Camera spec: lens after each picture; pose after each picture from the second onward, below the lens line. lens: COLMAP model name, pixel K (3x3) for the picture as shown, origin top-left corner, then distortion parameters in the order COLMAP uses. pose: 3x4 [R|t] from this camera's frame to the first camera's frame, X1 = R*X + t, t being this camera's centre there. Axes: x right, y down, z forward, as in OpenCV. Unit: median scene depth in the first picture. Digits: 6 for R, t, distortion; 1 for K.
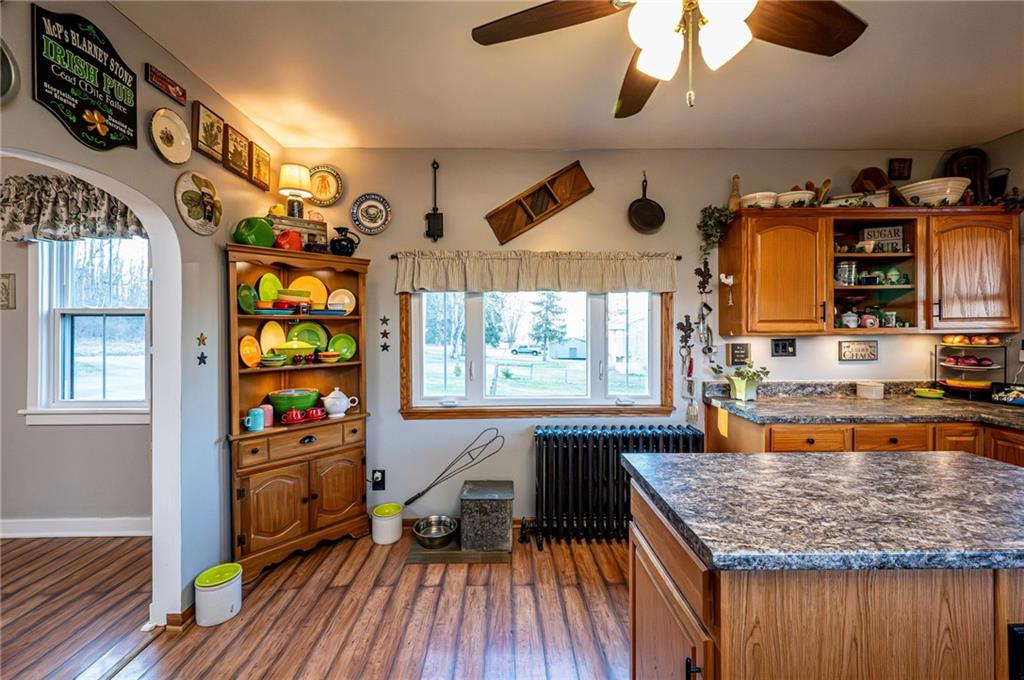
lens RADIAL K [[411.8, 0, 499.3], [0, 411.8, 330.5], [0, 0, 1]] dist [-0.002356, 0.001193]
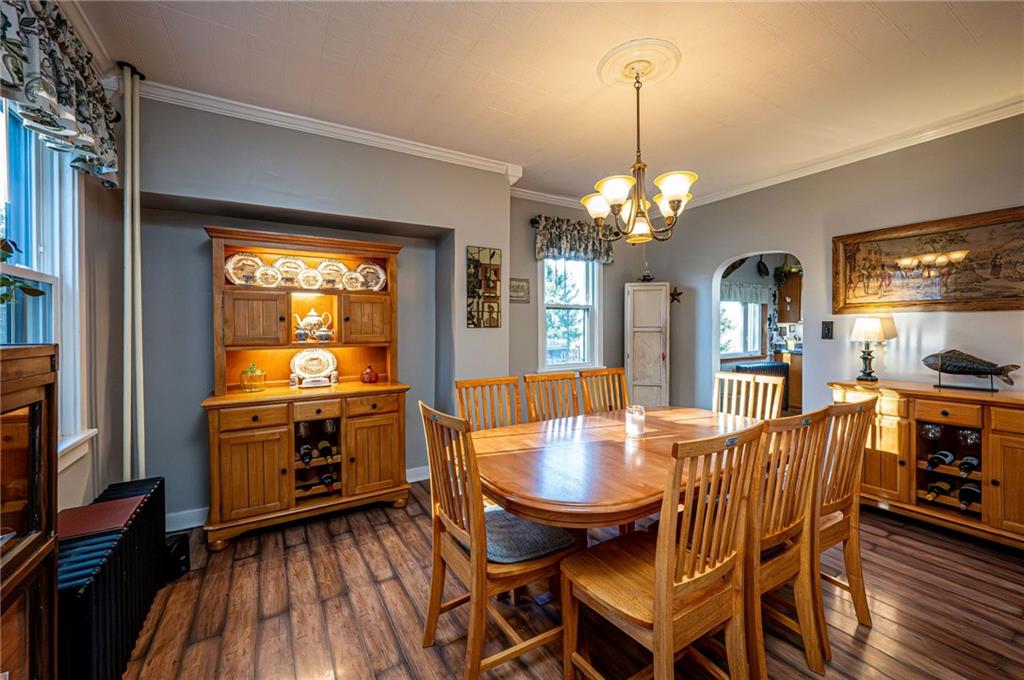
lens RADIAL K [[411.8, 0, 507.8], [0, 411.8, 329.3], [0, 0, 1]] dist [-0.002356, 0.001193]
pose [[0.859486, -0.006113, 0.511123, -2.189470], [0.002476, 0.999967, 0.007795, 0.027644], [-0.511154, -0.005434, 0.859472, -0.249020]]
